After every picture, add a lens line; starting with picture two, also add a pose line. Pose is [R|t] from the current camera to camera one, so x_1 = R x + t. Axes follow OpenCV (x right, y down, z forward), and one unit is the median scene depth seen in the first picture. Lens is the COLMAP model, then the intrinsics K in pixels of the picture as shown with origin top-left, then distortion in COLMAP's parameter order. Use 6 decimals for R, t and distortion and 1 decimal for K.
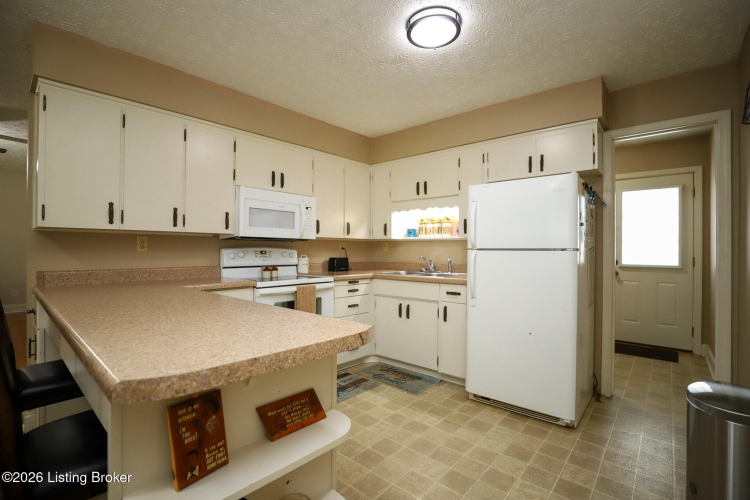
lens RADIAL K [[342.8, 0, 377.0], [0, 342.8, 249.9], [0, 0, 1]] dist [-0.044024, 0.012006]
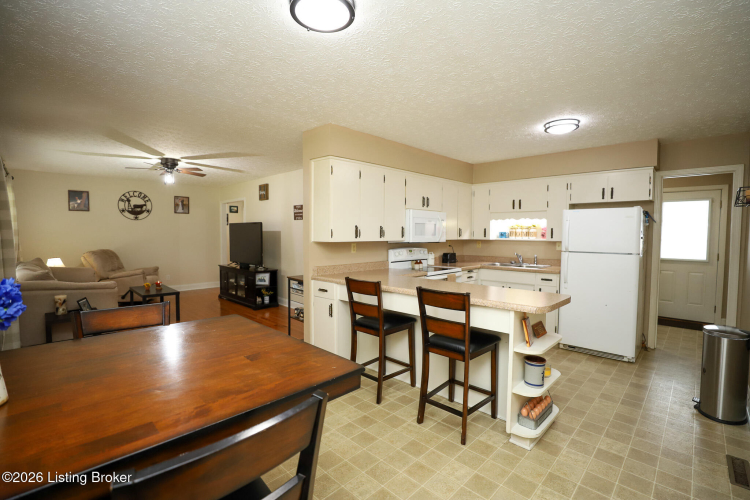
lens RADIAL K [[342.8, 0, 376.8], [0, 342.8, 249.7], [0, 0, 1]] dist [-0.044024, 0.012006]
pose [[0.998513, 0.002028, -0.054467, -0.399932], [0.000555, 0.998877, 0.047368, -0.067803], [0.054502, -0.047328, 0.997391, -0.466602]]
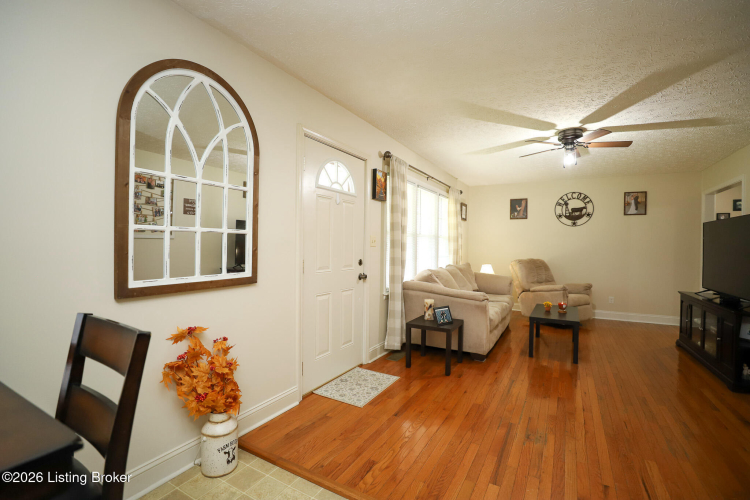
lens RADIAL K [[342.8, 0, 376.2], [0, 342.8, 248.3], [0, 0, 1]] dist [-0.044024, 0.012006]
pose [[0.206974, 0.001888, -0.978345, -0.493517], [-0.012677, 0.999919, -0.000752, -0.020794], [0.978264, 0.012558, 0.206982, 0.205706]]
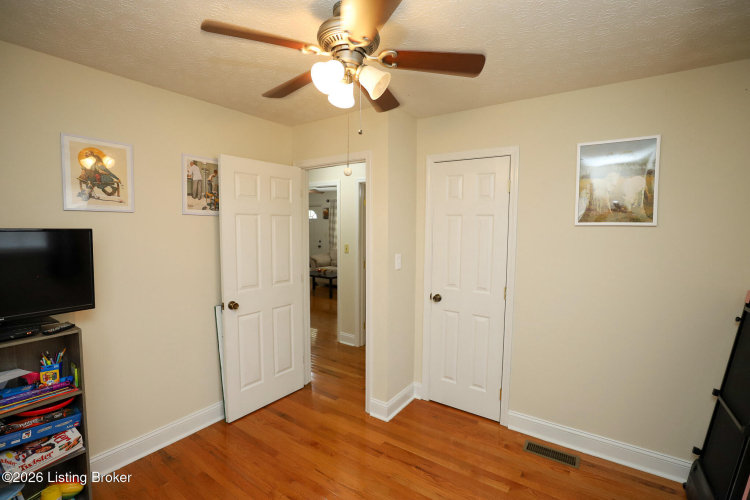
lens RADIAL K [[342.8, 0, 375.6], [0, 342.8, 249.7], [0, 0, 1]] dist [-0.044024, 0.012006]
pose [[-0.995446, -0.006176, -0.095127, -1.742734], [-0.013107, 0.997289, 0.072408, -0.134576], [0.094422, 0.073325, -0.992828, 3.497722]]
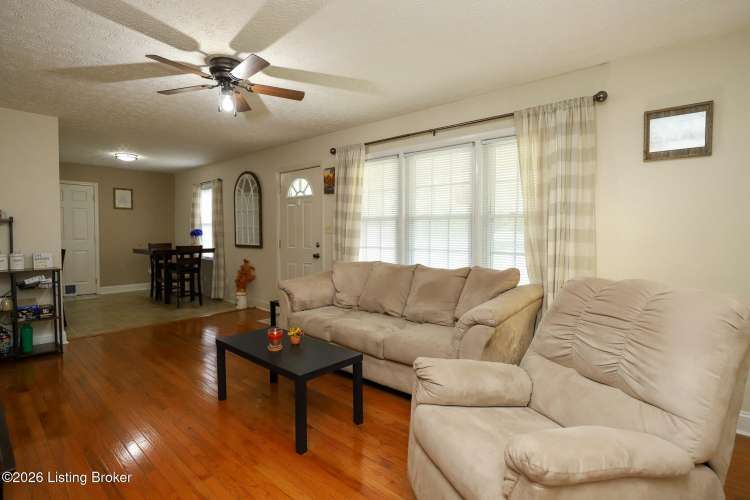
lens RADIAL K [[370.9, 0, 376.4], [0, 370.9, 246.9], [0, 0, 1]] dist [-0.034891, 0.007109]
pose [[-0.999879, -0.013806, 0.007220, -1.787725], [-0.013484, 0.998993, 0.042797, -0.038436], [-0.007804, 0.042695, -0.999058, 1.883449]]
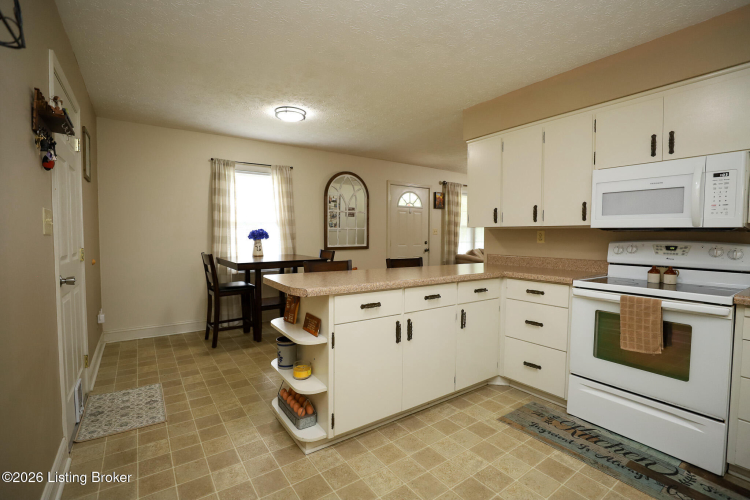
lens RADIAL K [[342.8, 0, 374.1], [0, 342.8, 249.0], [0, 0, 1]] dist [-0.044024, 0.012006]
pose [[-0.239653, 0.033688, -0.970274, 0.495967], [-0.007344, 0.999306, 0.036510, -0.011286], [0.970831, 0.015875, -0.239240, 0.564692]]
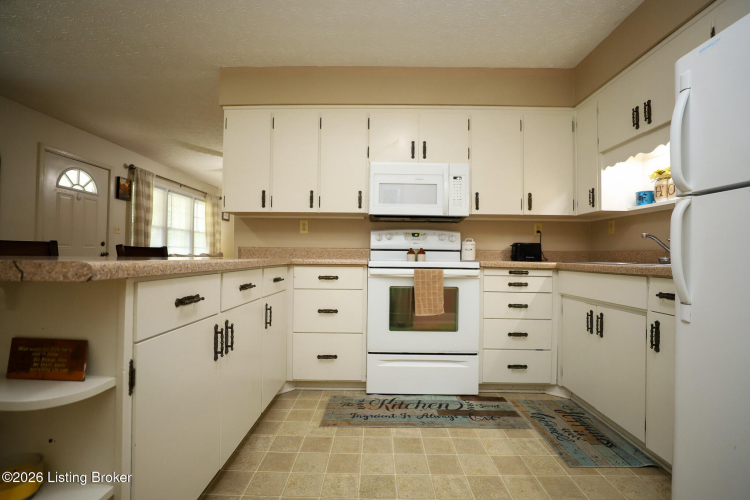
lens RADIAL K [[342.8, 0, 376.9], [0, 342.8, 248.6], [0, 0, 1]] dist [-0.044024, 0.012006]
pose [[0.652838, -0.013145, -0.757383, 0.287201], [-0.008013, 0.999674, -0.024258, 0.067267], [0.757455, 0.021906, 0.652520, 0.332610]]
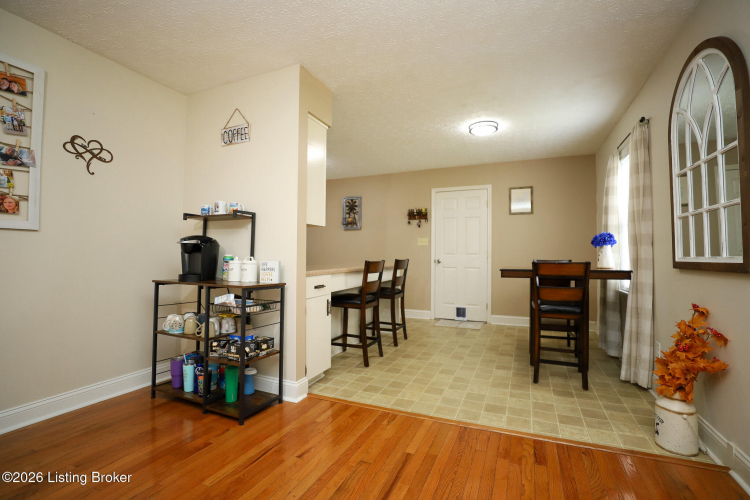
lens RADIAL K [[342.8, 0, 374.5], [0, 342.8, 249.2], [0, 0, 1]] dist [-0.044024, 0.012006]
pose [[-0.298815, 0.006808, 0.954287, -1.493936], [-0.005410, 0.999946, -0.008827, 0.025076], [-0.954296, -0.007800, -0.298763, 0.729678]]
